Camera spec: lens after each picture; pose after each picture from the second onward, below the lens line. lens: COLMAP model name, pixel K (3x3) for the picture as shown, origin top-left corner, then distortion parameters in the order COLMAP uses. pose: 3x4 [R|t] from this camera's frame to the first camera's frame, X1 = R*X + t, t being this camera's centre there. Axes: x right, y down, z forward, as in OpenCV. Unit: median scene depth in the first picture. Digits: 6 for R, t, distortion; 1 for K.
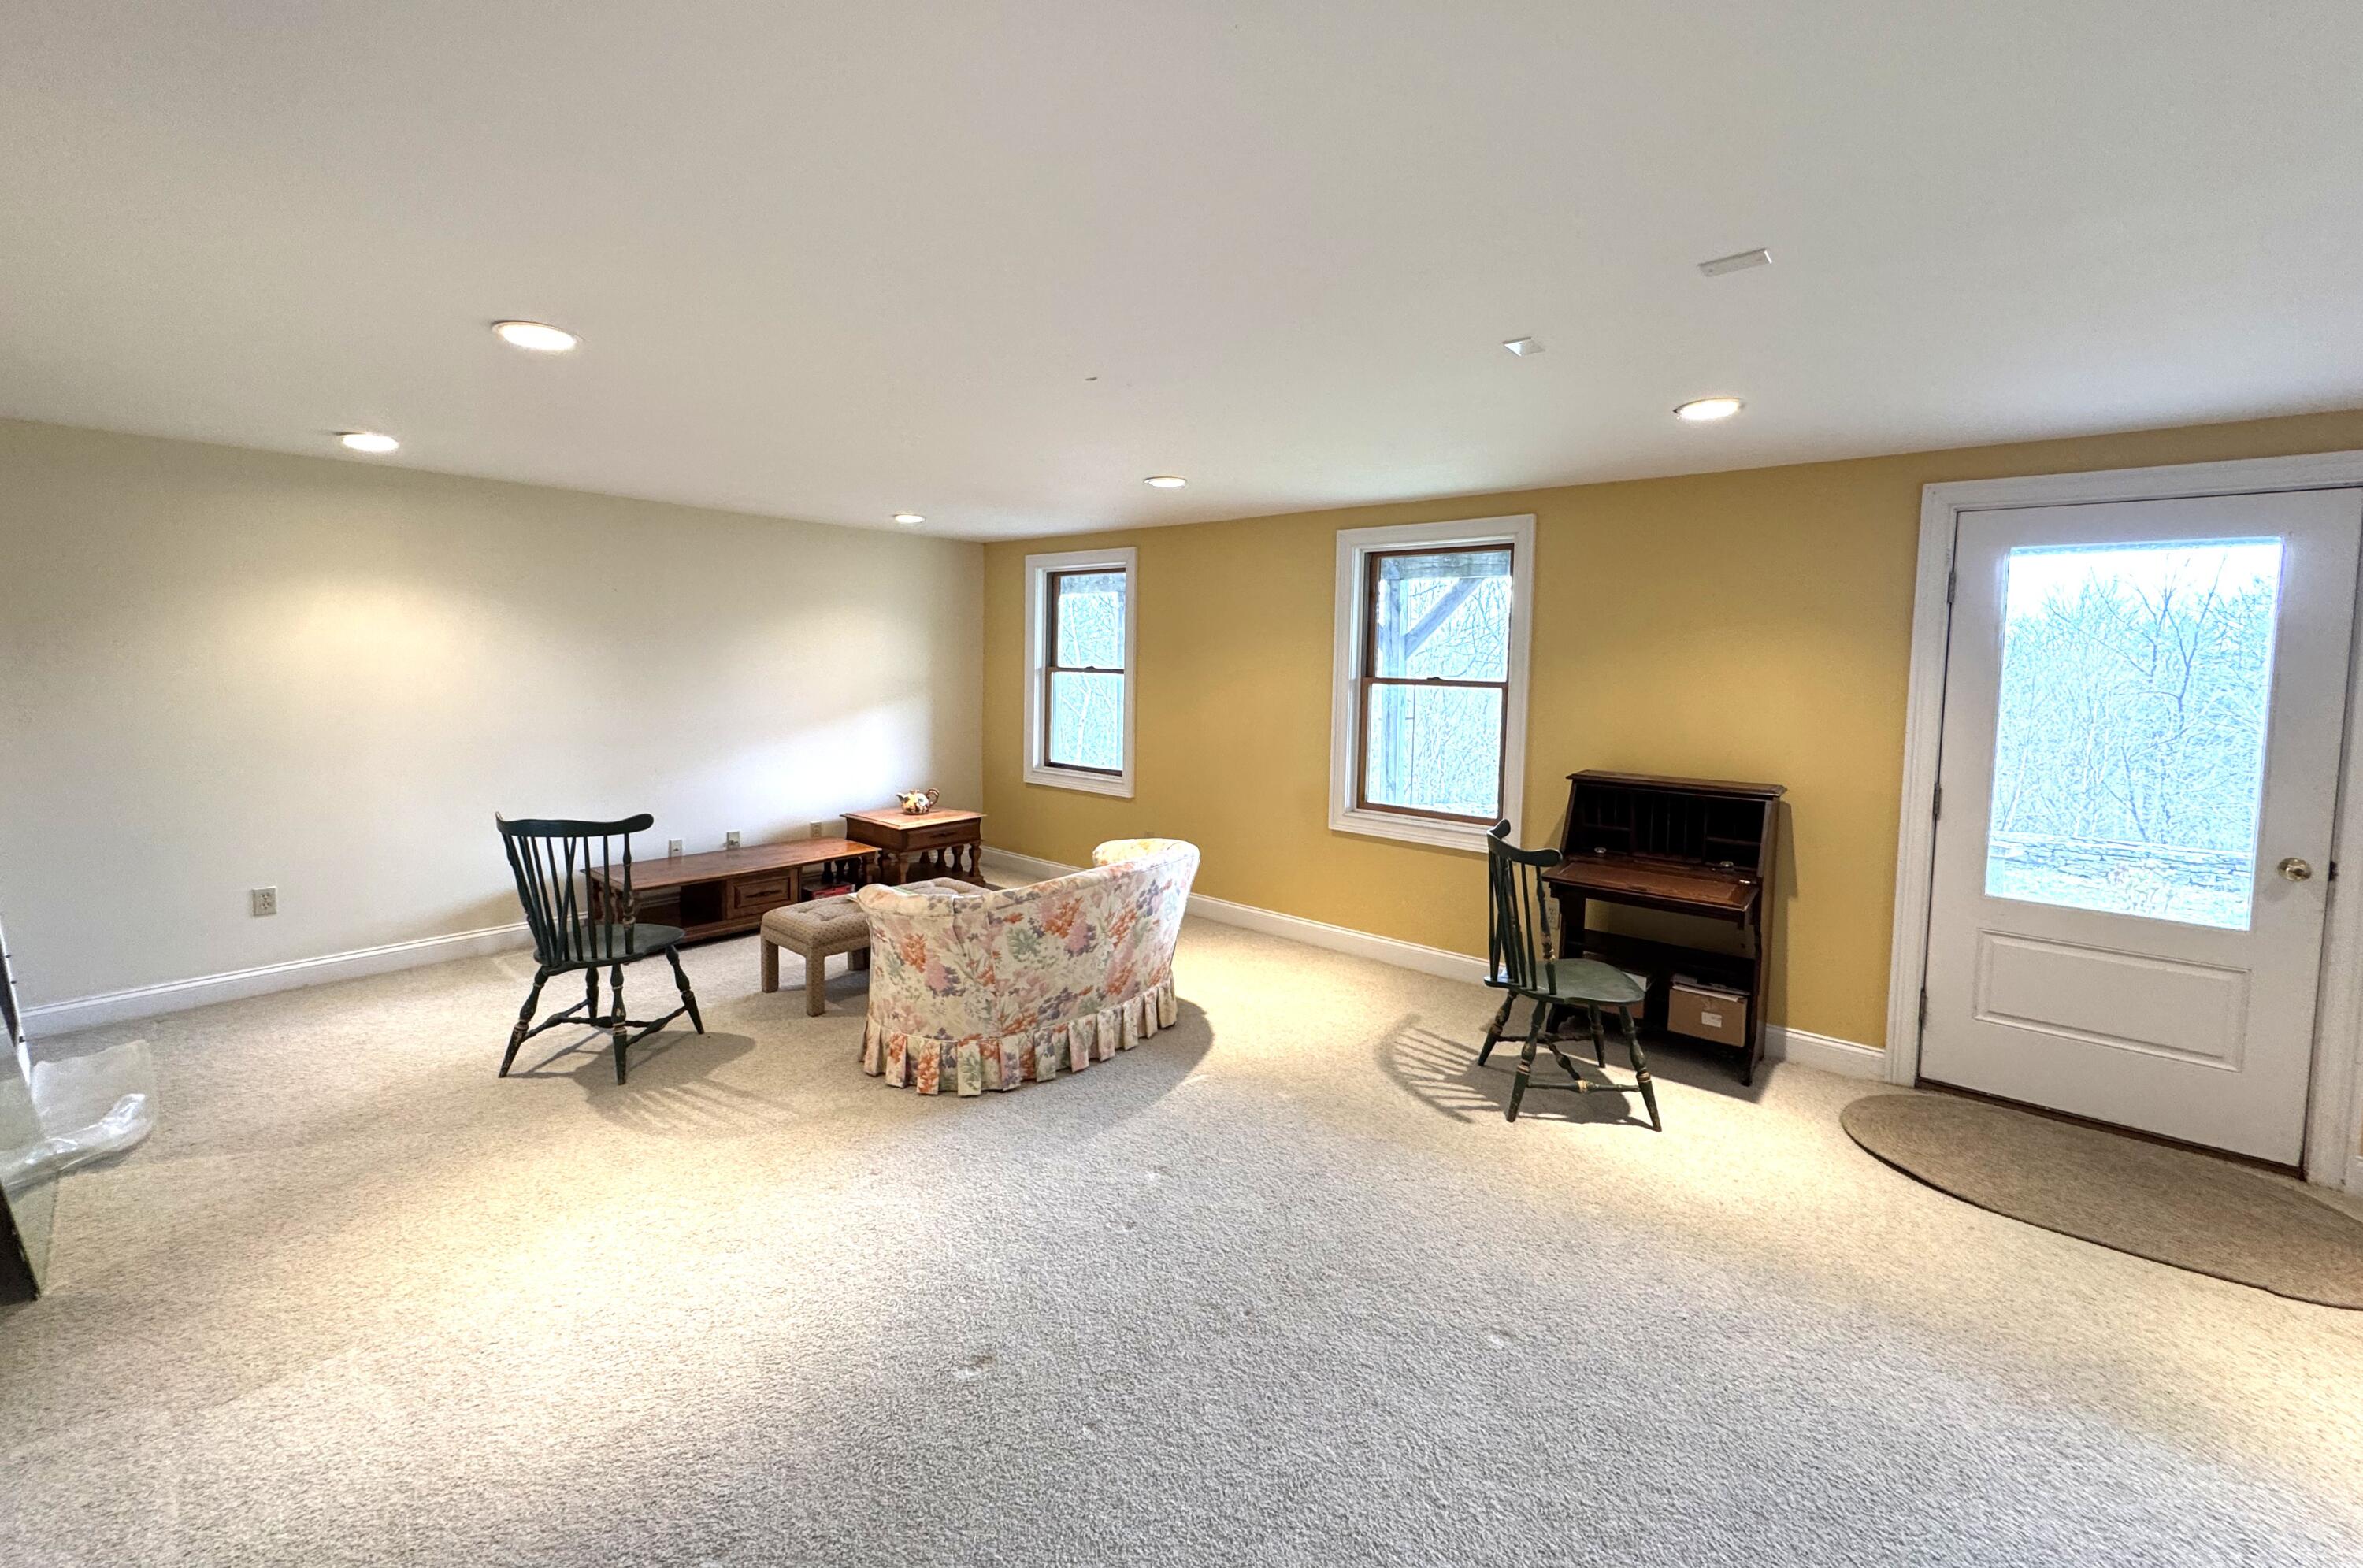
lens RADIAL K [[970.5, 0, 1180.9], [0, 970.5, 654.0], [0, 0, 1]] dist [-0.001018, 0.000467]
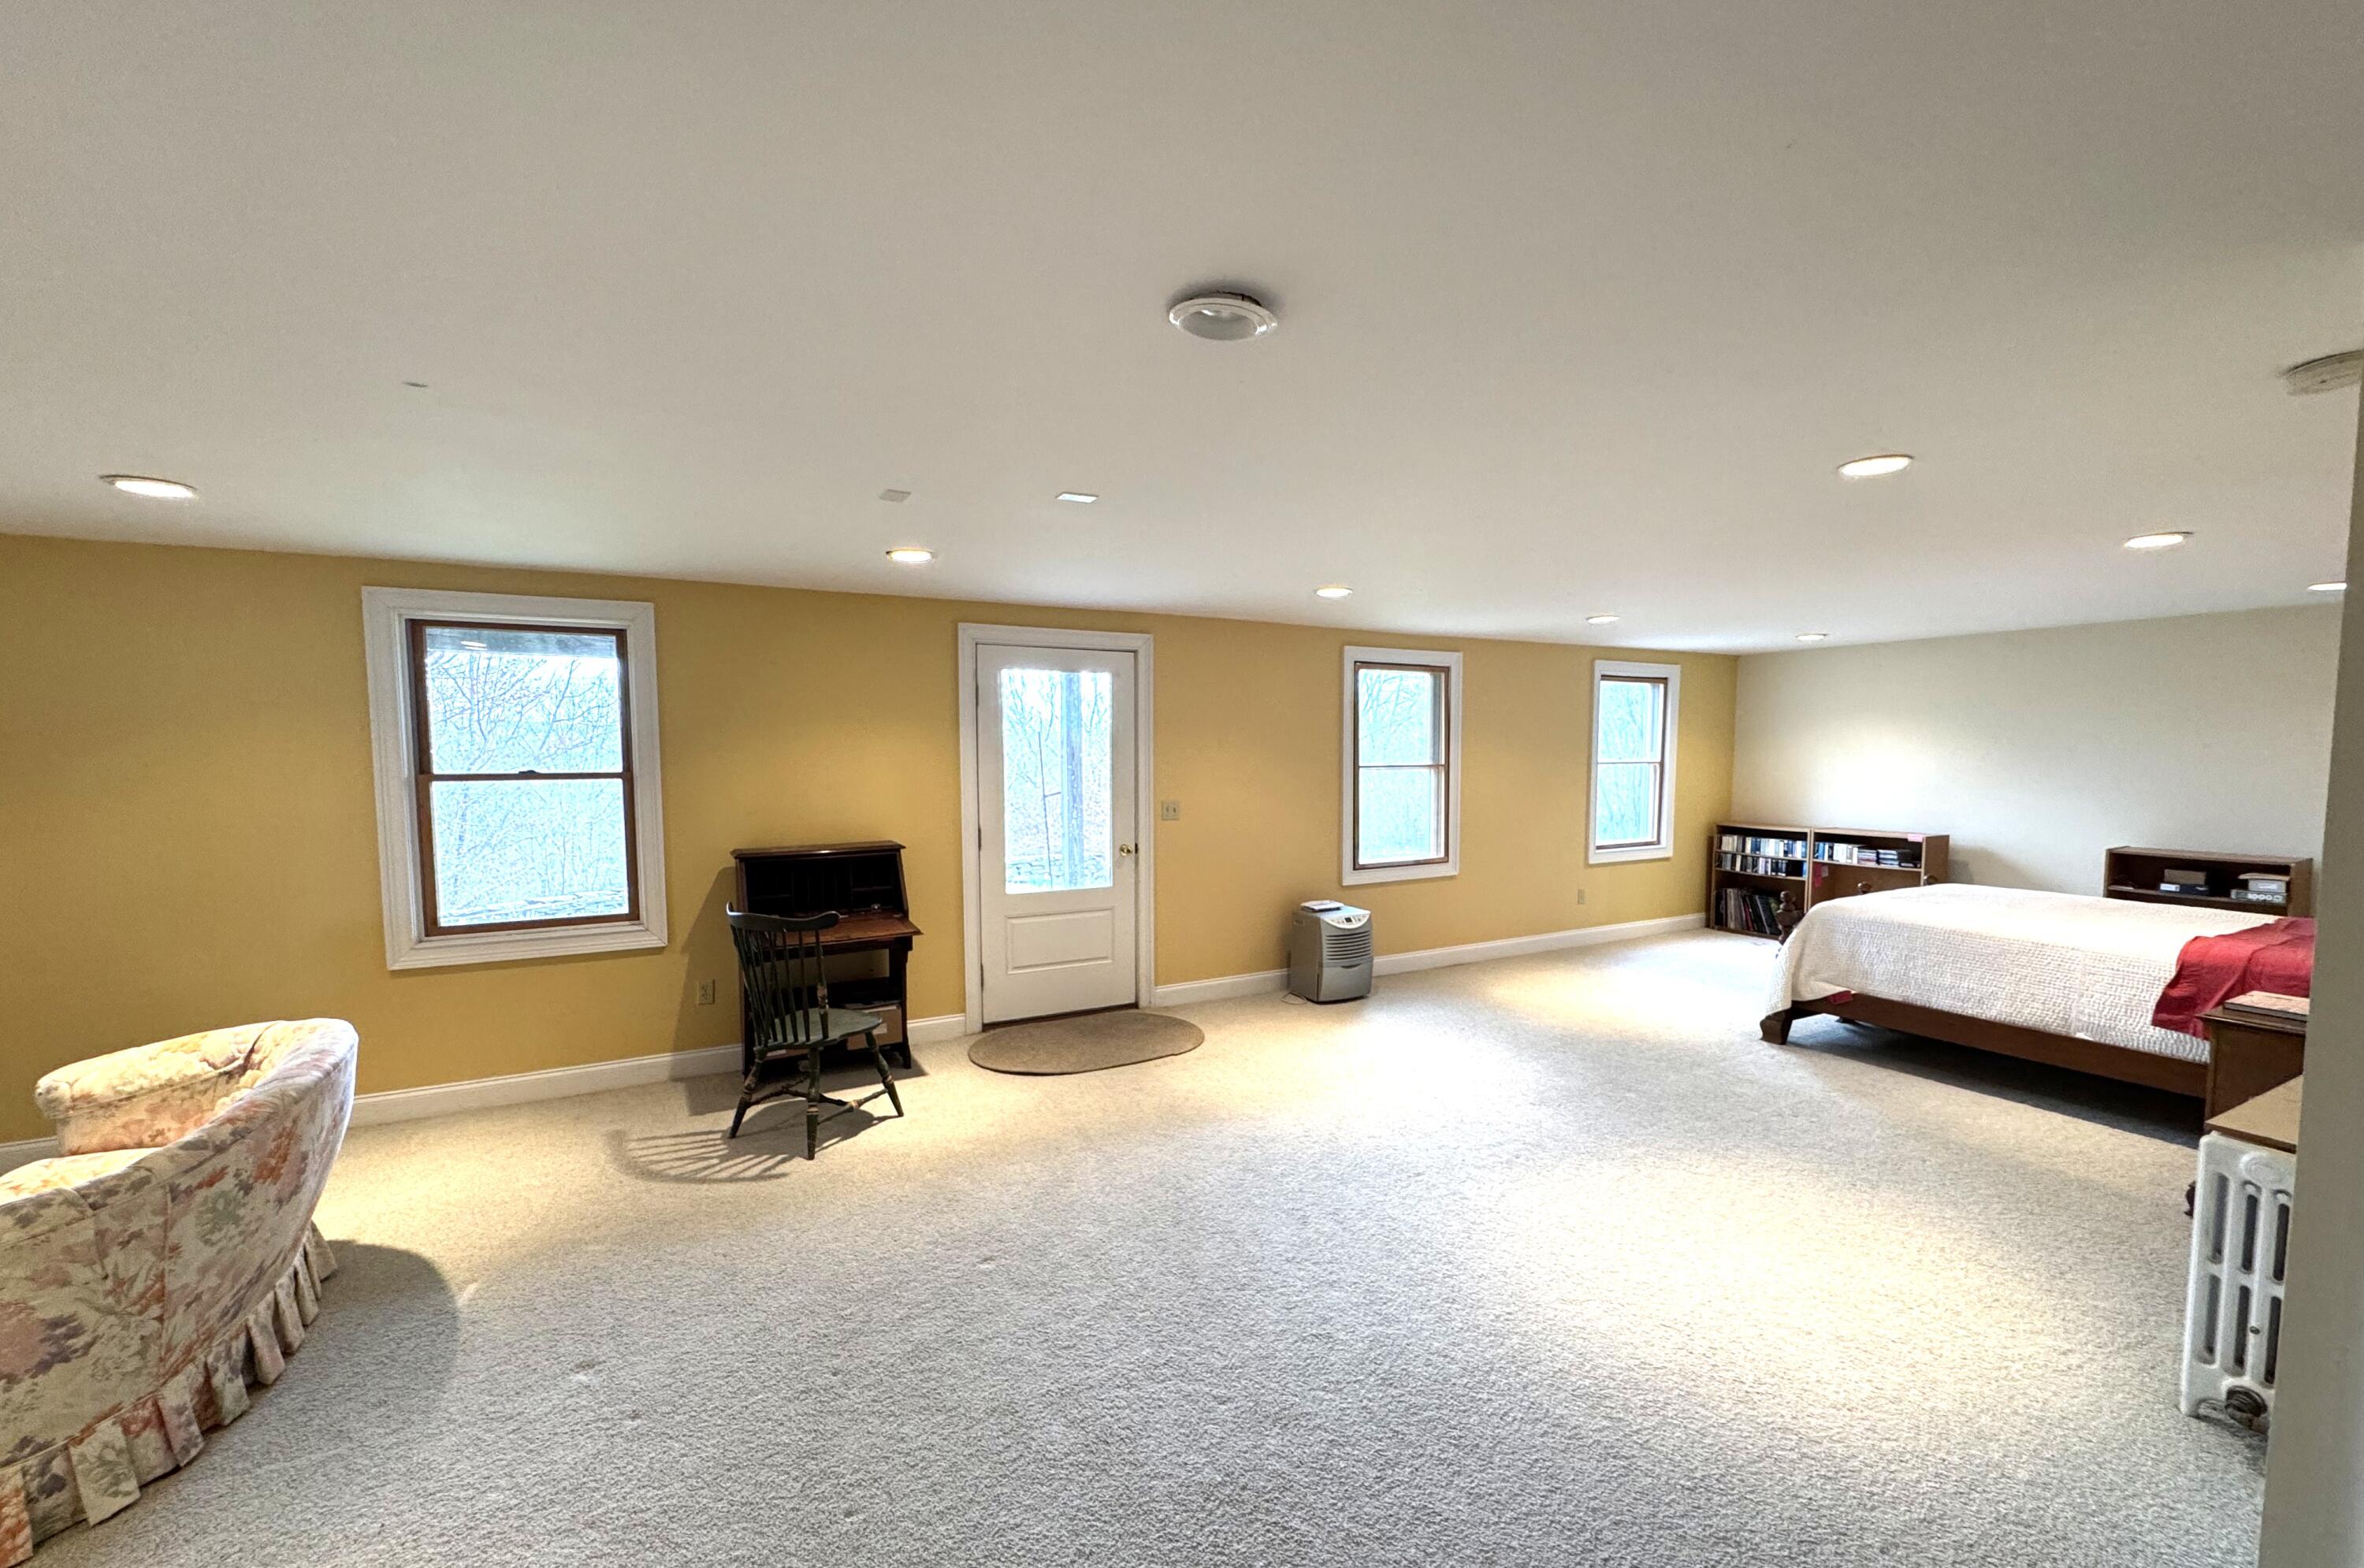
lens RADIAL K [[988.7, 0, 1186.0], [0, 988.7, 725.6], [0, 0, 1]] dist [0.000502, 0.000695]
pose [[0.351398, -0.002319, 0.936223, -0.546705], [0.006635, 0.999978, -0.000014, -0.019254], [-0.936203, 0.006216, 0.351406, 0.172567]]
